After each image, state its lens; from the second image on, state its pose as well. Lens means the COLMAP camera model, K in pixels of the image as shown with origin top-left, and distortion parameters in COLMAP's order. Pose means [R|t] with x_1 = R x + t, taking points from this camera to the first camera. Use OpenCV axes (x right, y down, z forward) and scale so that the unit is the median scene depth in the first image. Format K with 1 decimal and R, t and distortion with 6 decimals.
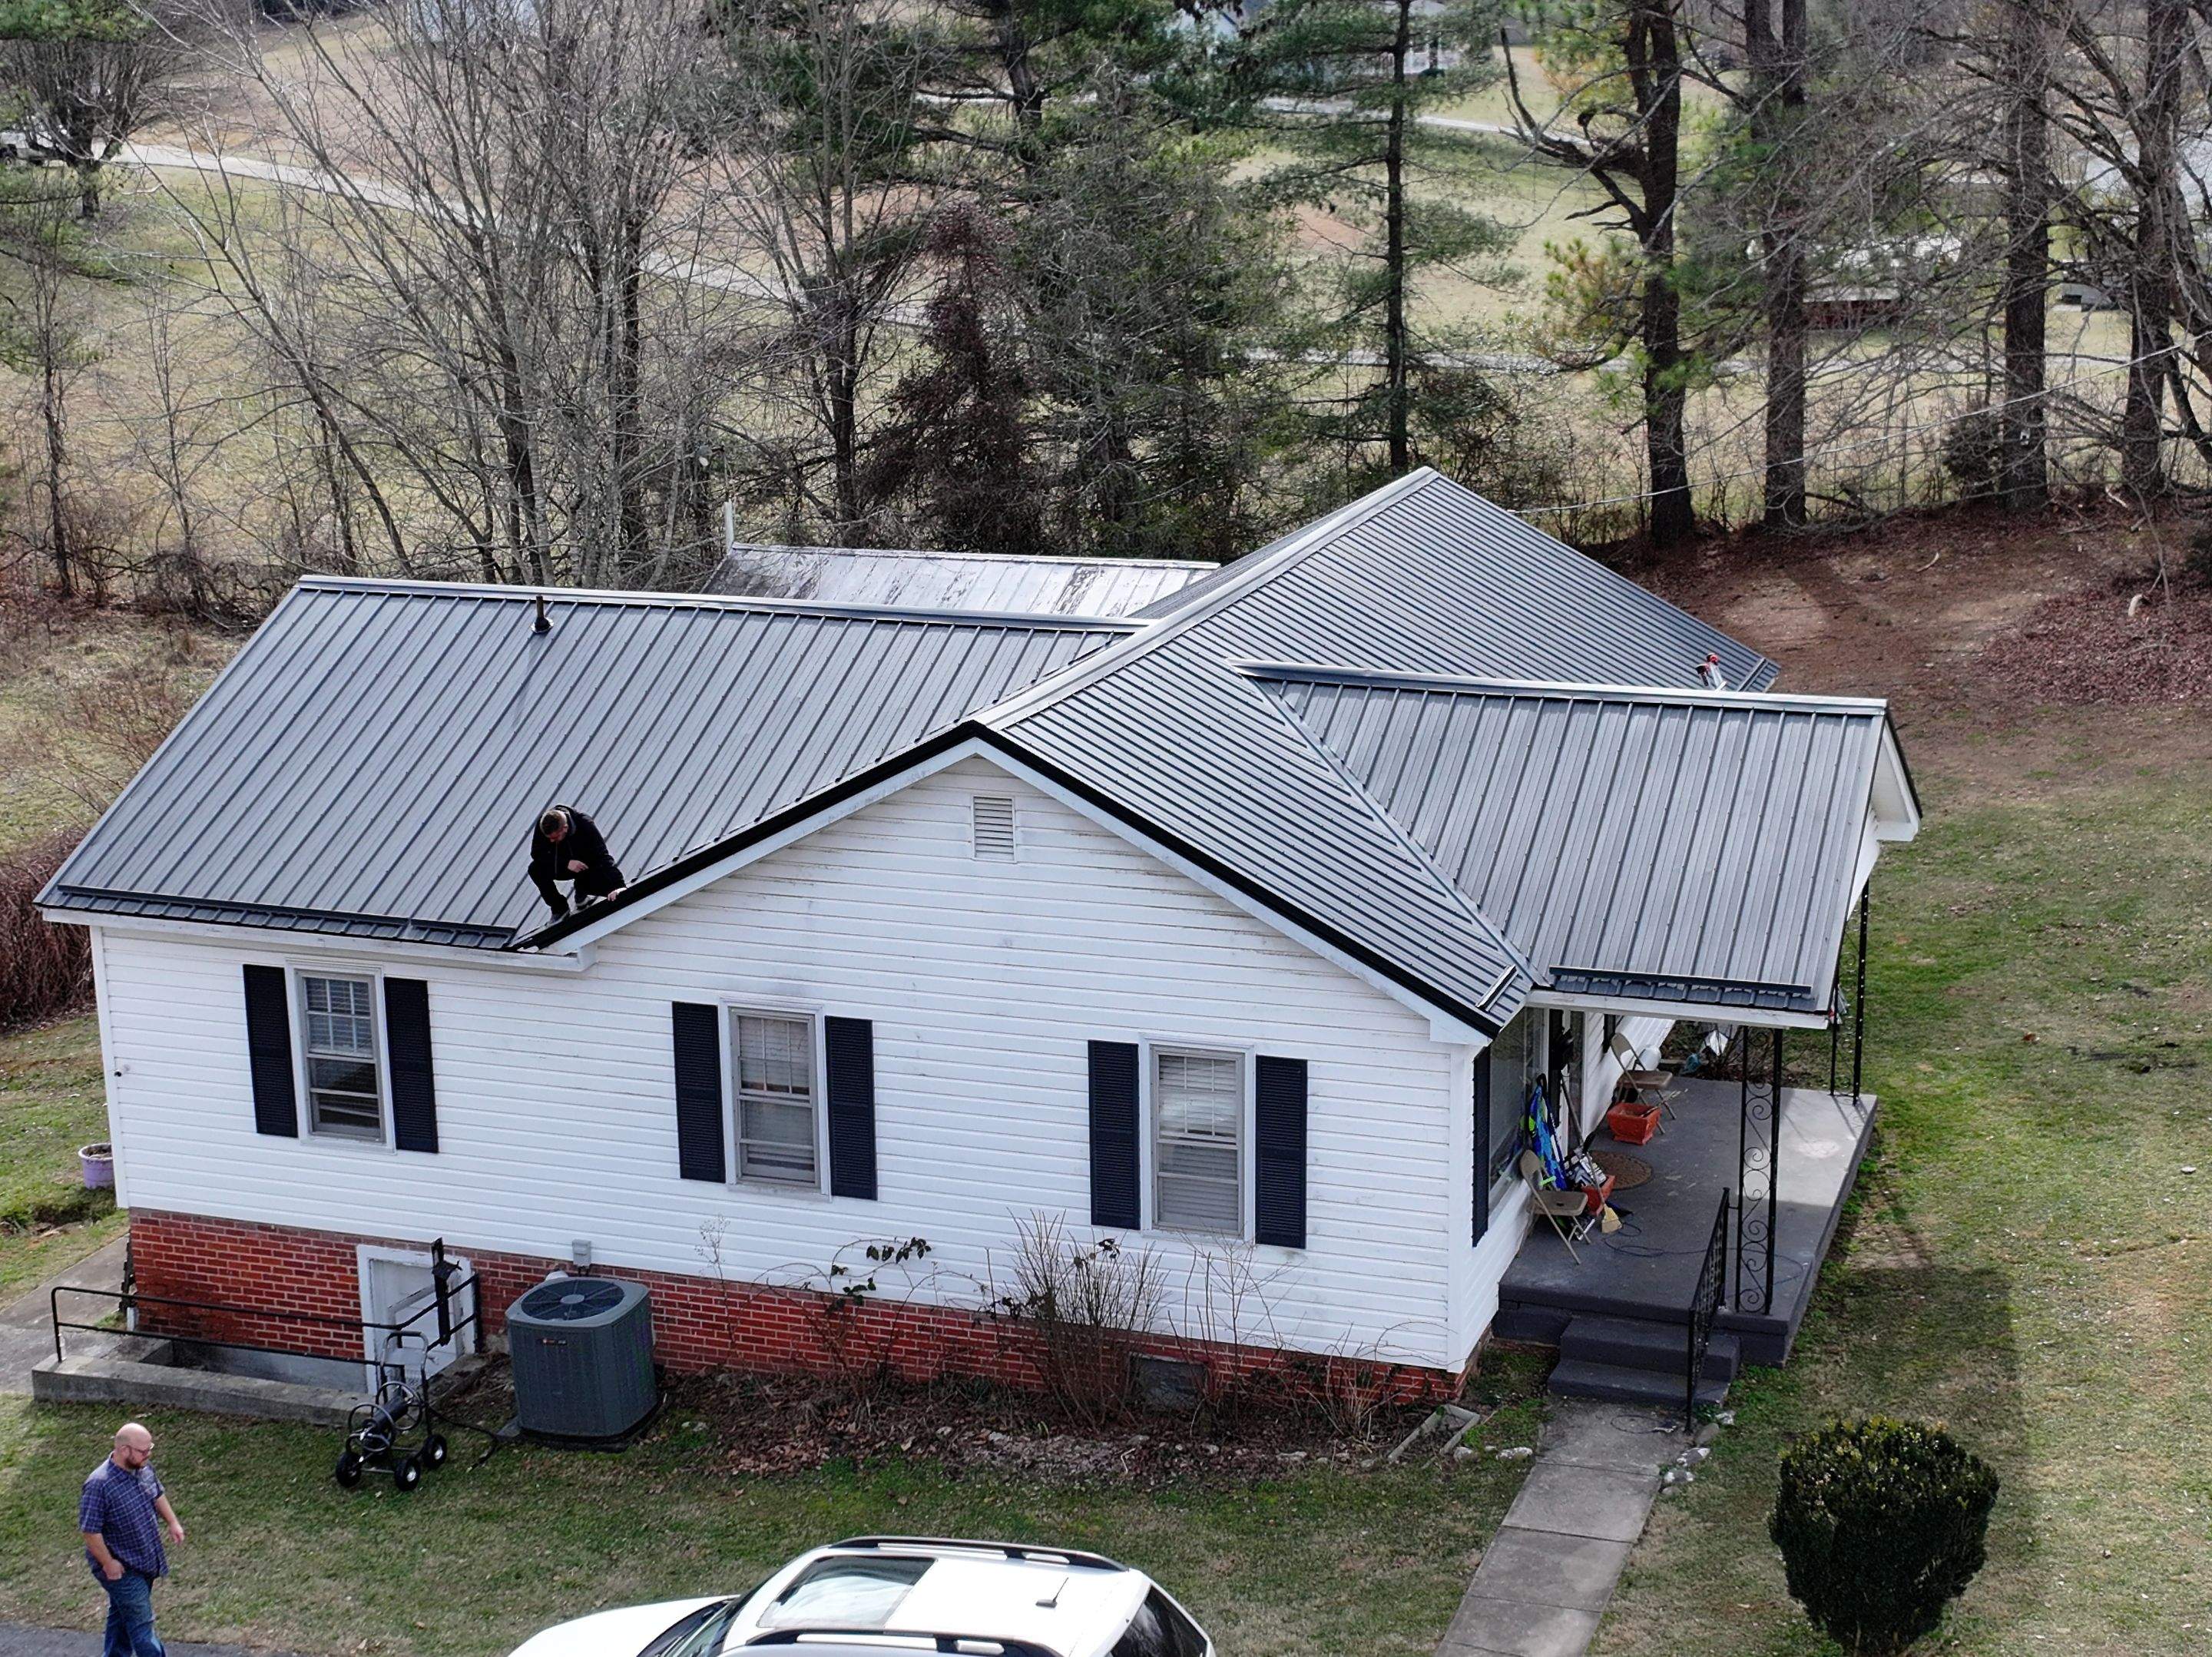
lens RADIAL K [[3288.6, 0, 1100.0], [0, 3288.6, 838.7], [0, 0, 1]] dist [0.005078, -0.009784]
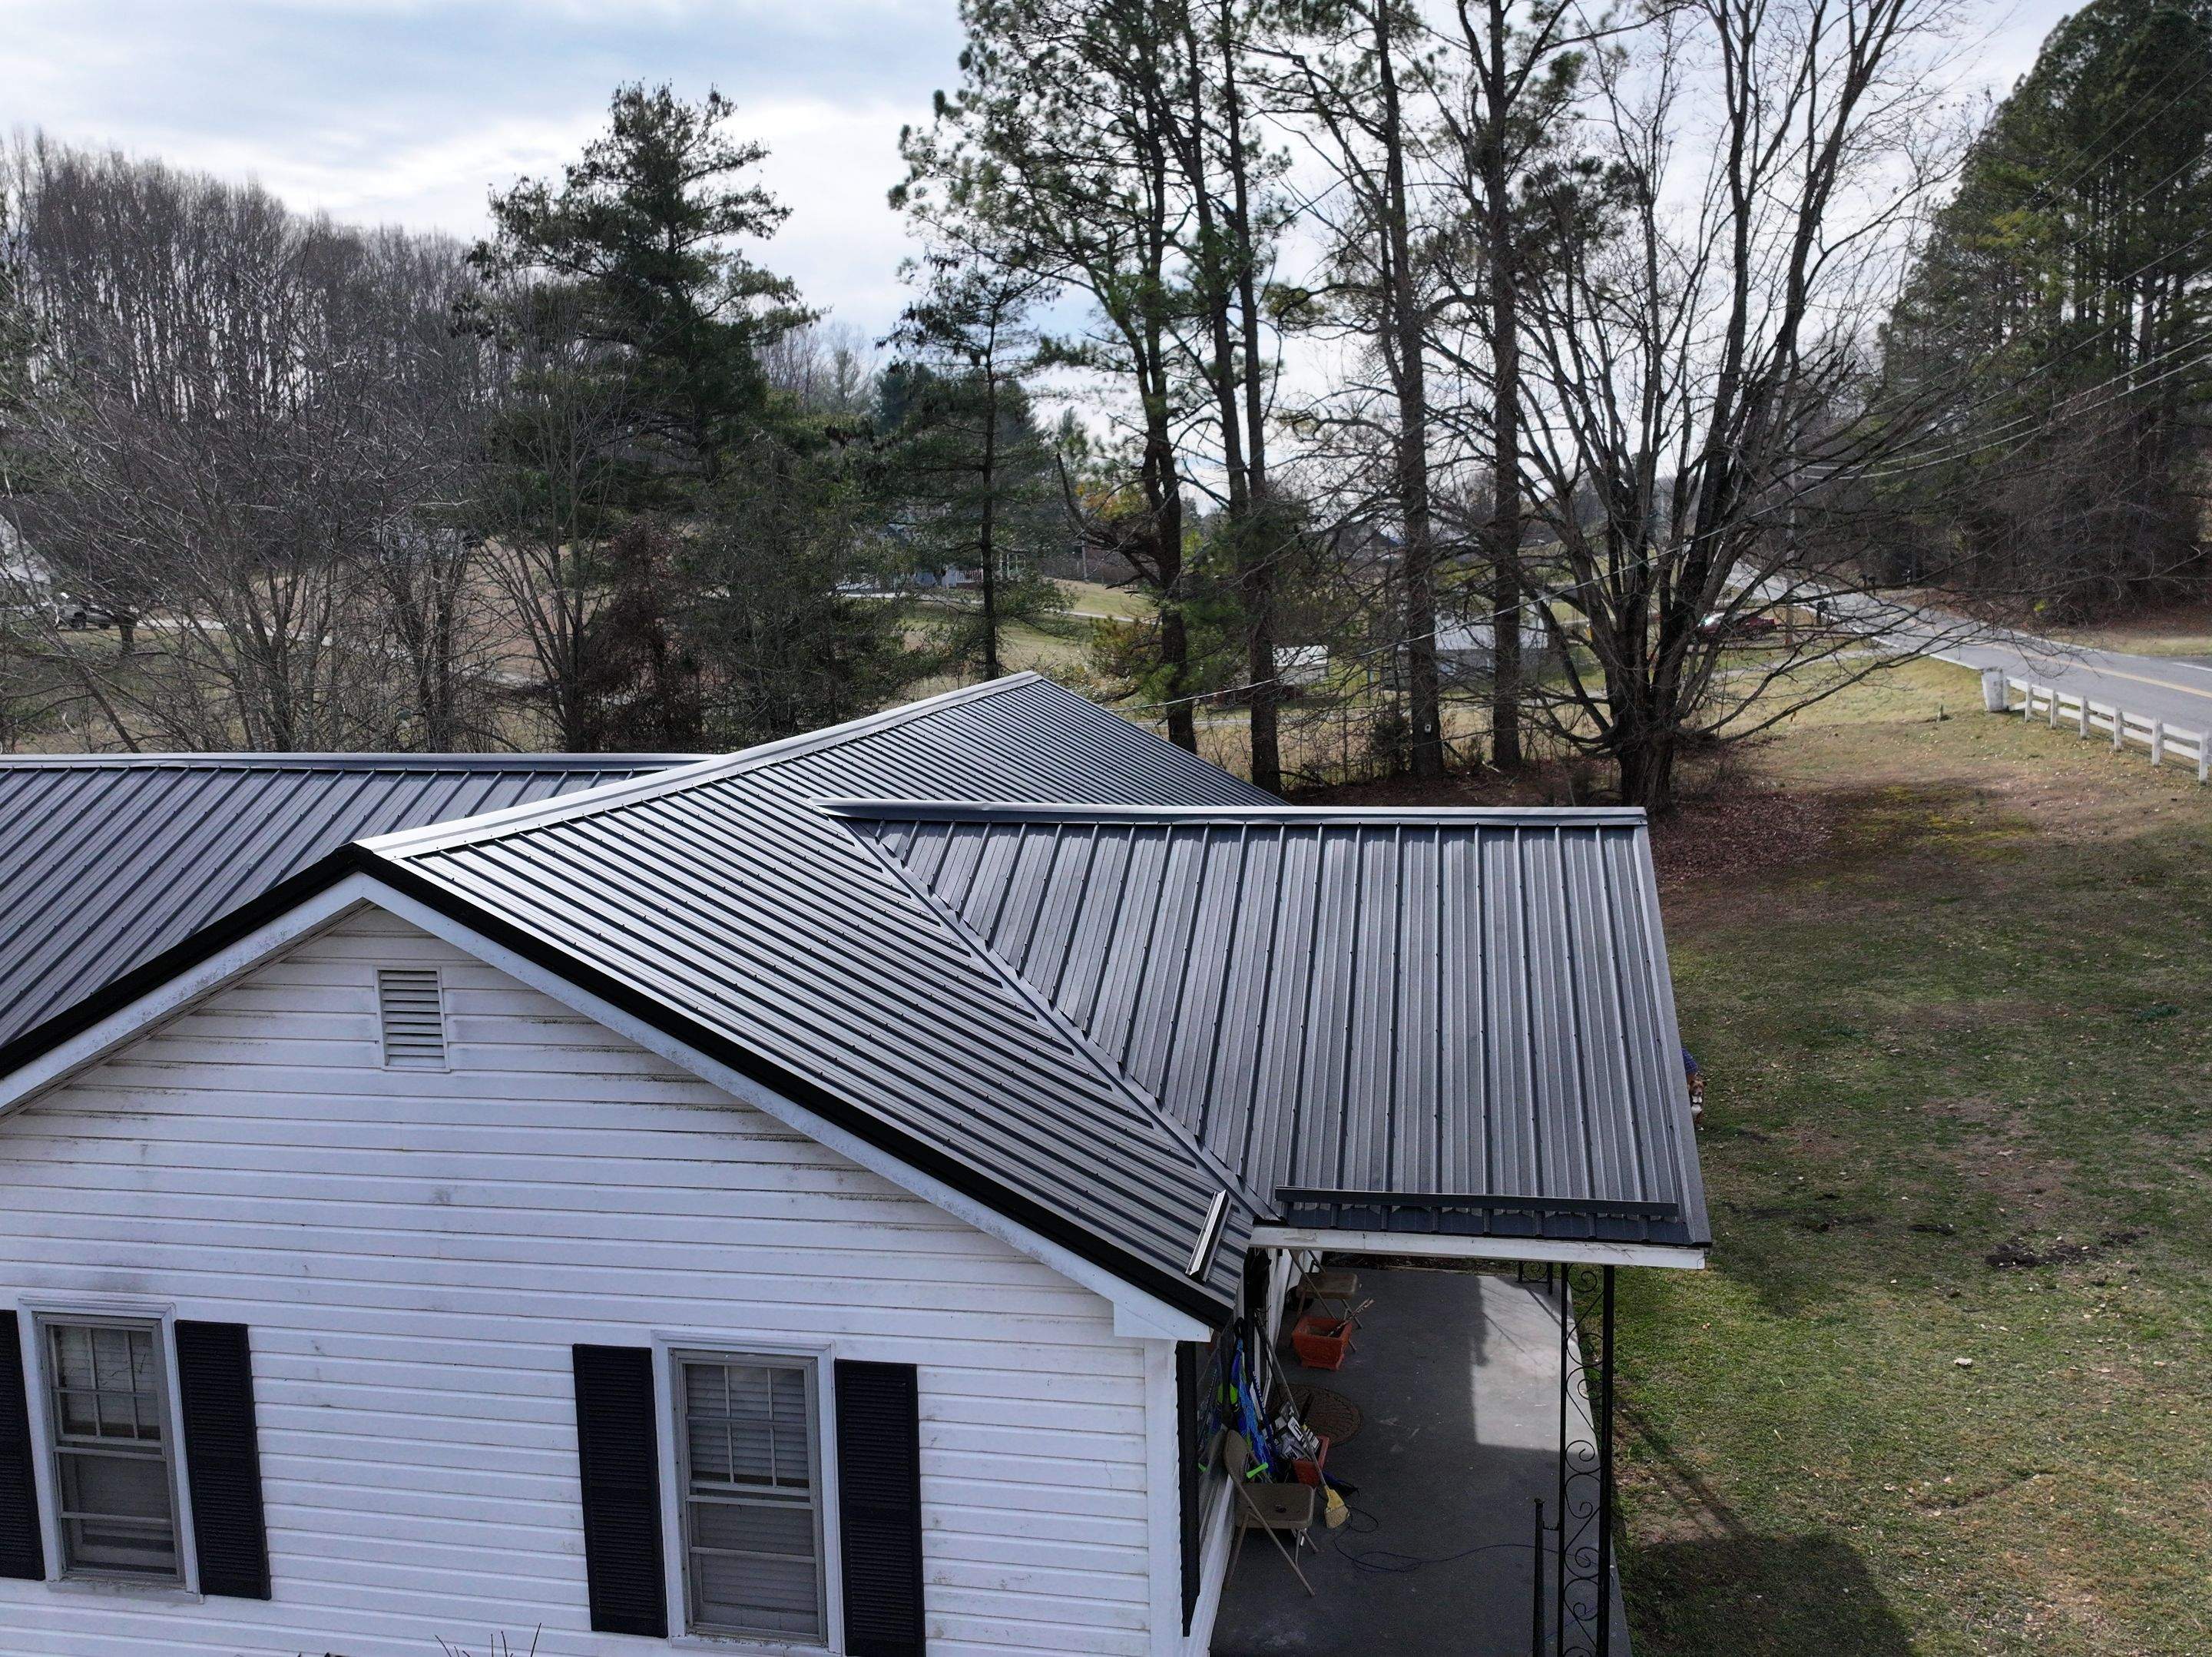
lens RADIAL K [[1772.5, 0, 1103.4], [0, 1772.5, 832.6], [0, 0, 1]] dist [0.003781, 0.003339]
pose [[0.987919, -0.028121, 0.152398, 0.041585], [0.044887, 0.993167, -0.107722, 0.003449], [-0.148327, 0.113261, 0.982431, 0.544216]]
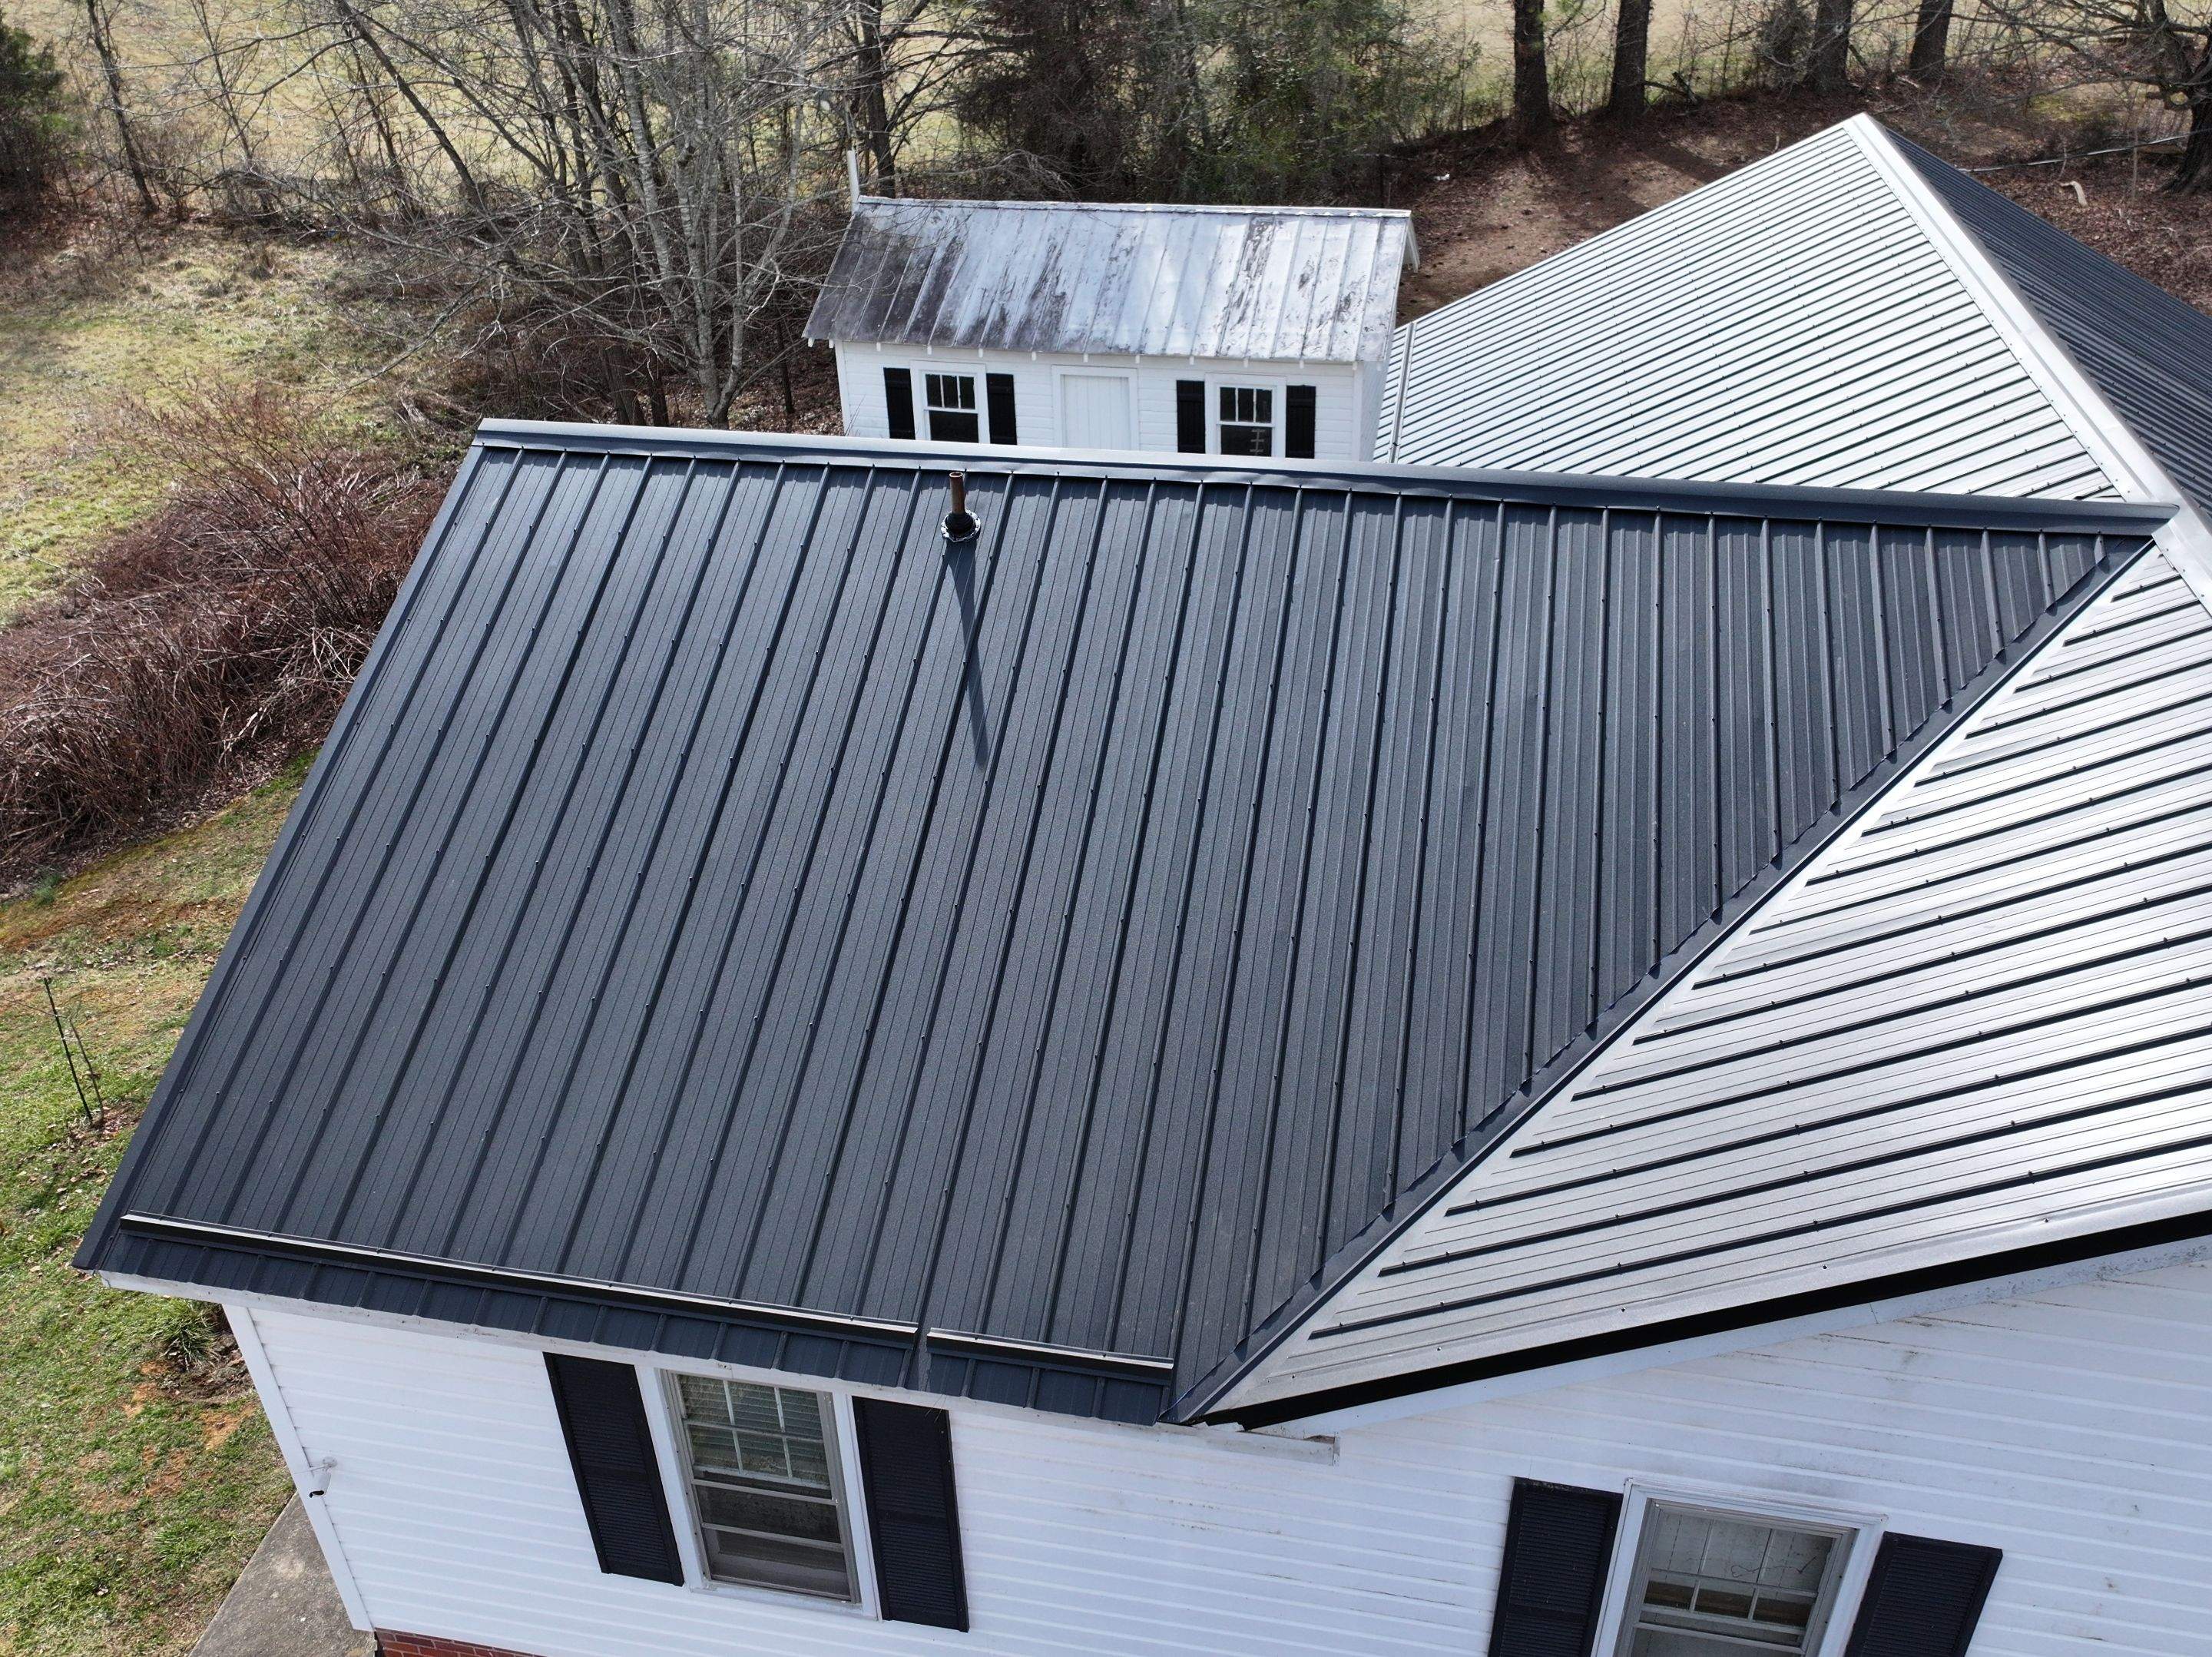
lens RADIAL K [[1784.3, 0, 1106.0], [0, 1784.3, 828.5], [0, 0, 1]] dist [-0.006868, 0.026581]
pose [[0.988330, -0.083939, 0.127117, -0.192217], [0.041928, 0.952149, 0.302744, -0.109140], [-0.146446, -0.293881, 0.944557, 0.711366]]
